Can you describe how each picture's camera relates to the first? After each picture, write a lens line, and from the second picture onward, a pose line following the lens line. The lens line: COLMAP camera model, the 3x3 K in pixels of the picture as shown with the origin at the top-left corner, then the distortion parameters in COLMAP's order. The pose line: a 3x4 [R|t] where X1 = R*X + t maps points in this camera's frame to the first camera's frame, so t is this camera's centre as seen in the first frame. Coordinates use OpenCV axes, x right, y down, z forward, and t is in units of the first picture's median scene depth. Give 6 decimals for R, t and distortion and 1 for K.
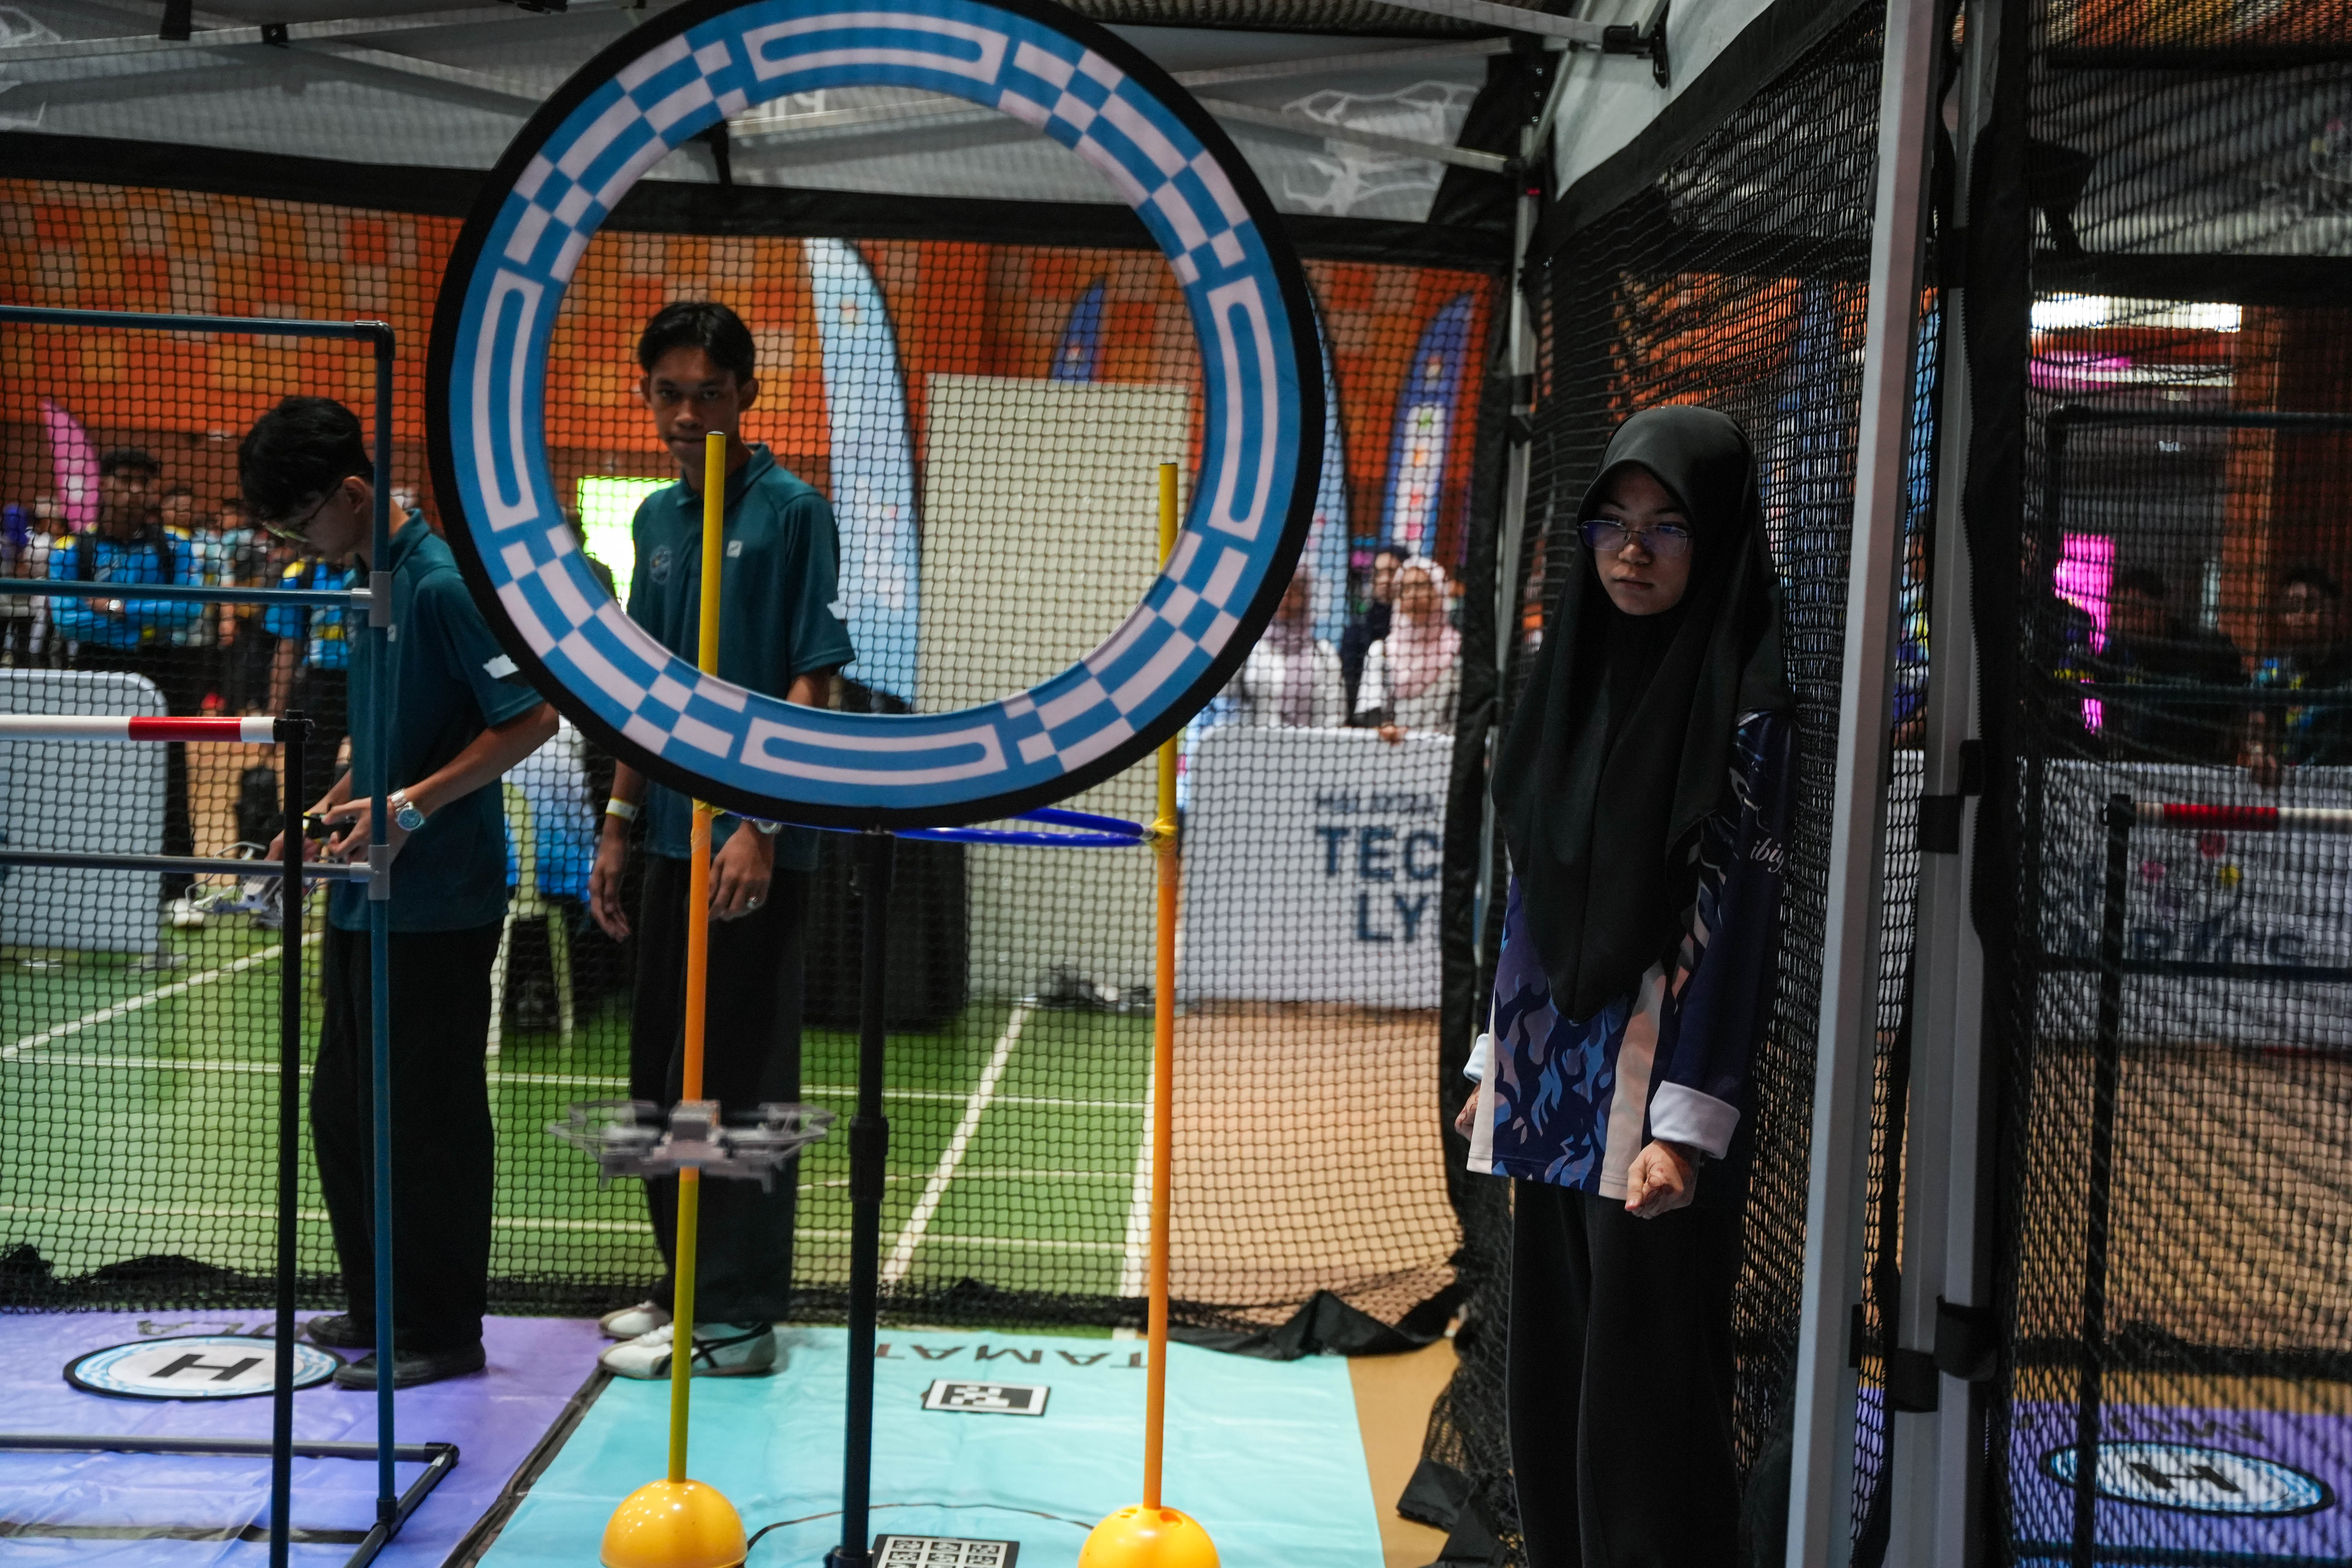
lens RADIAL K [[3366.9, 0, 1176.0], [0, 3366.9, 783.2], [0, 0, 1]] dist [0.028432, 0.000000]
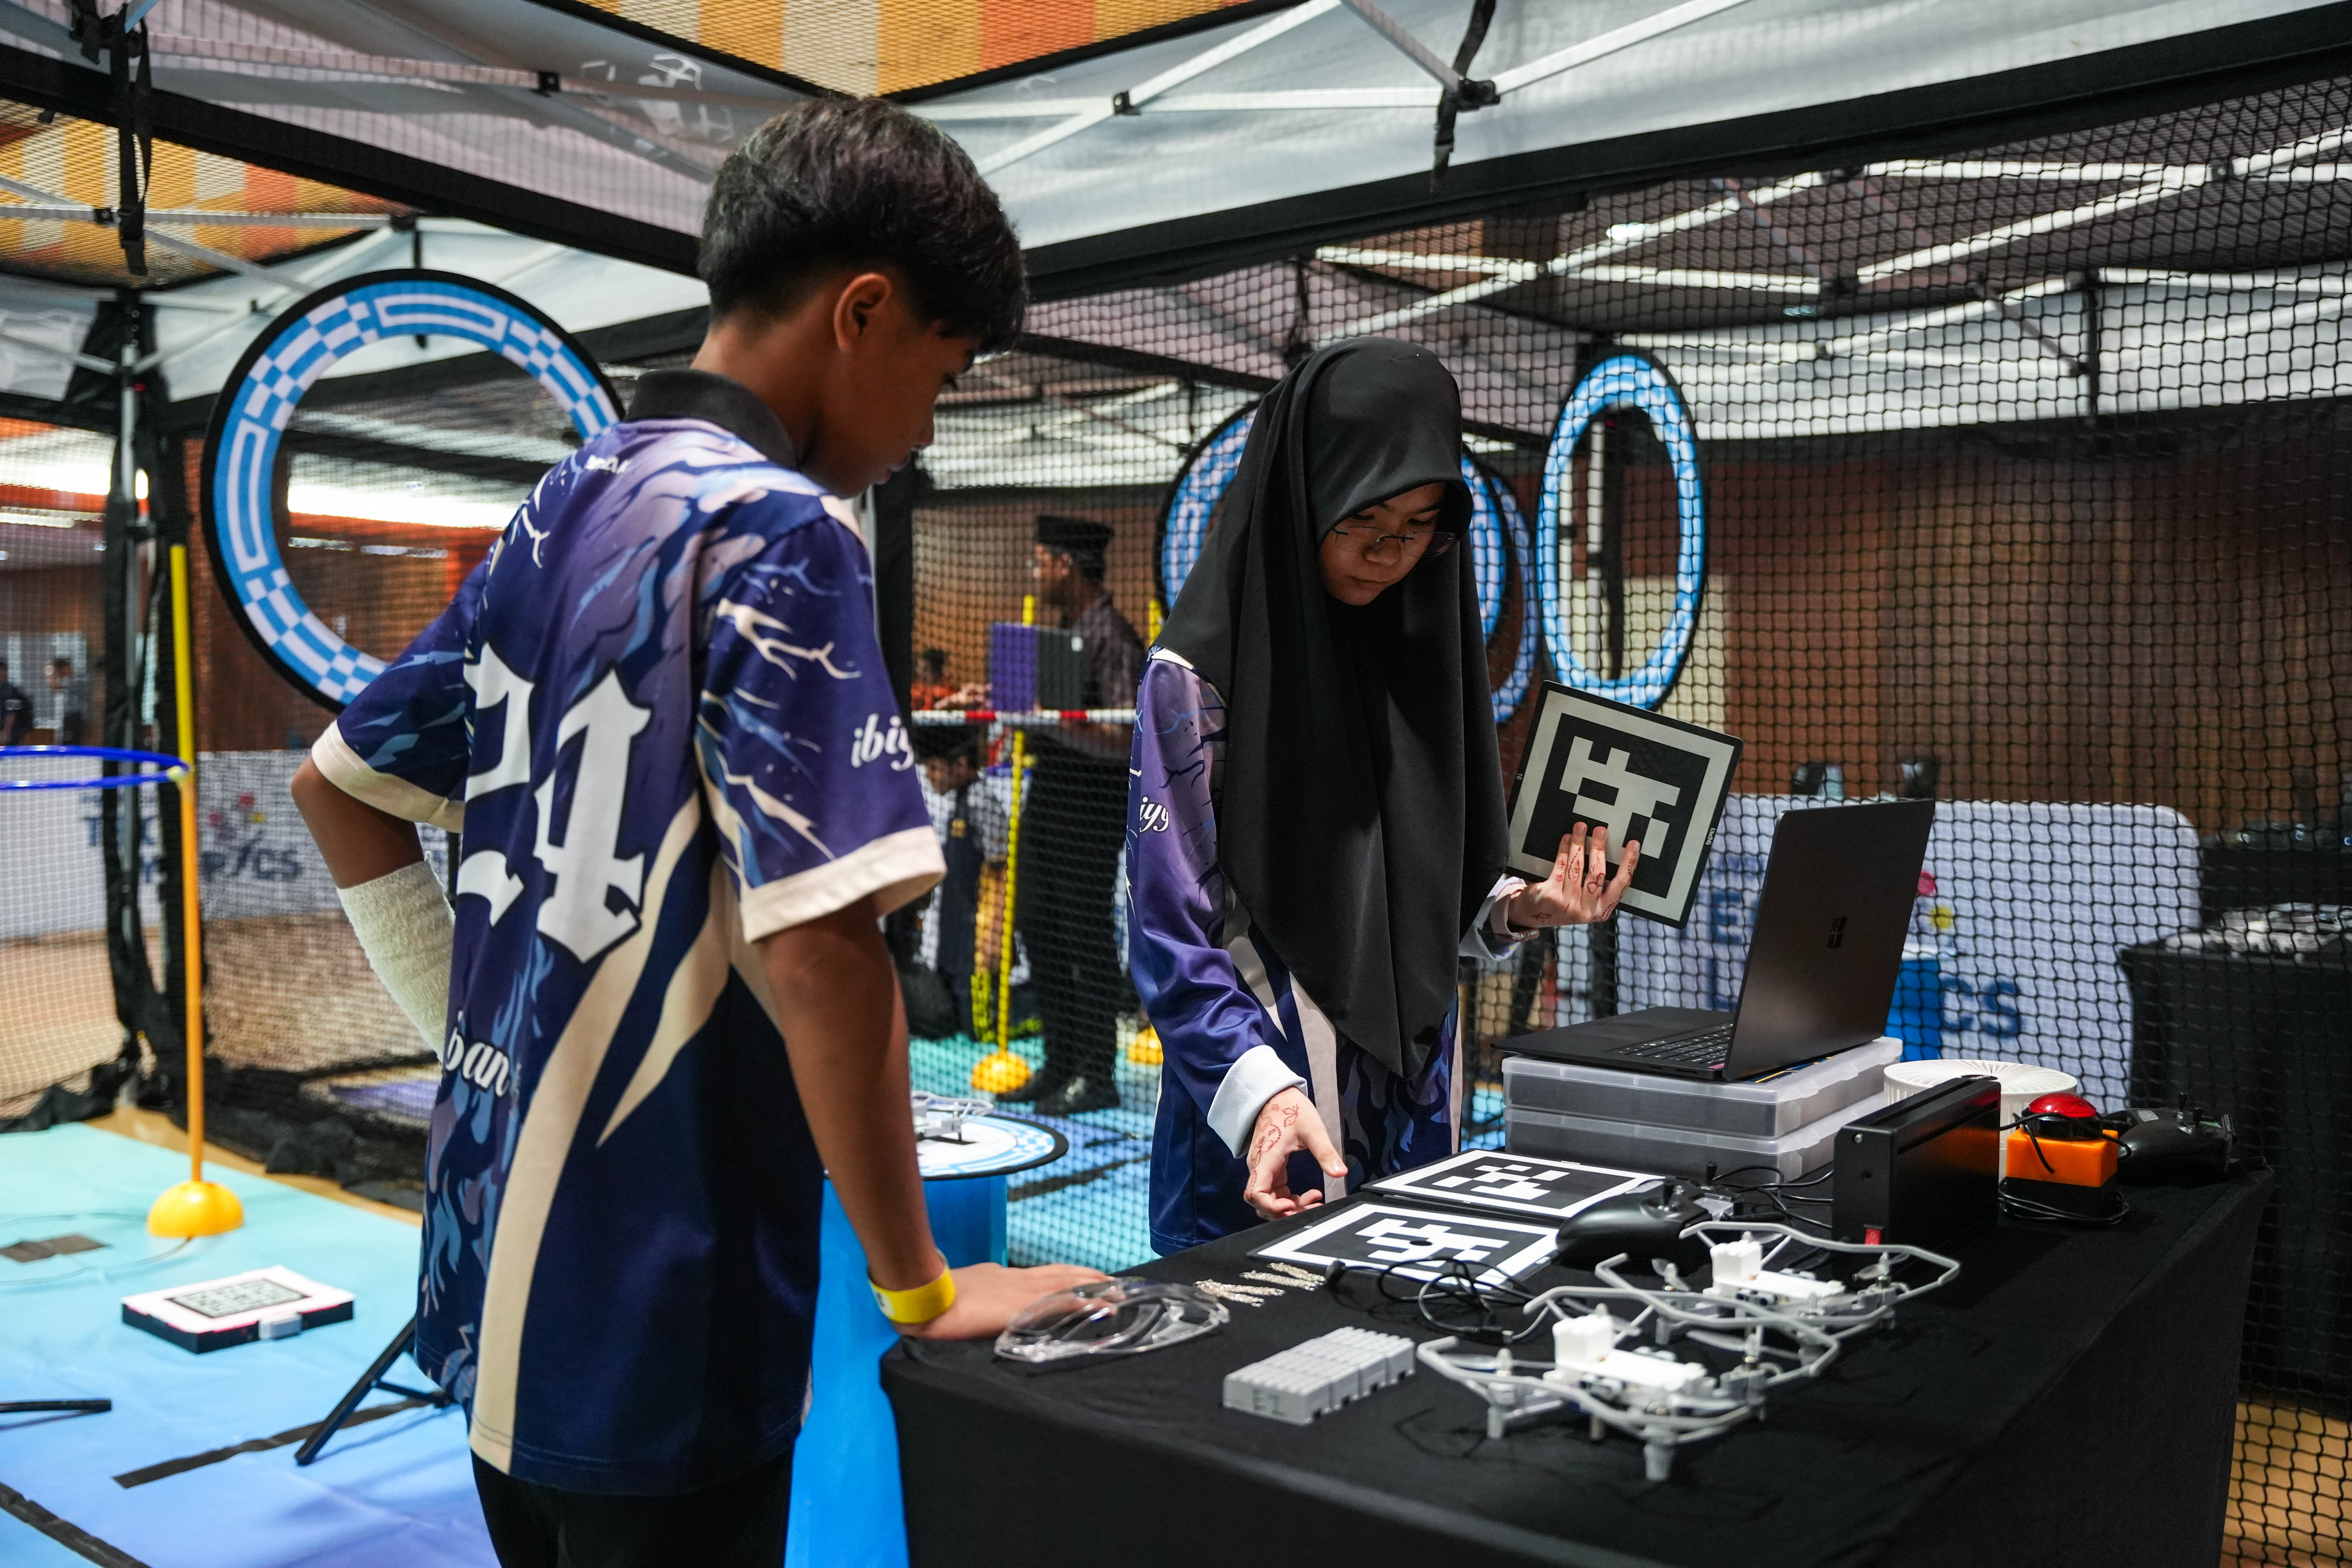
lens RADIAL K [[2053.2, 0, 1175.4], [0, 2053.2, 784.9], [0, 0, 1]] dist [0.010561, 0.009322]
pose [[0.679206, -0.056948, 0.731735, -0.656952], [0.053677, 0.998170, 0.027860, 0.030205], [-0.731982, 0.020355, 0.681020, -0.062423]]
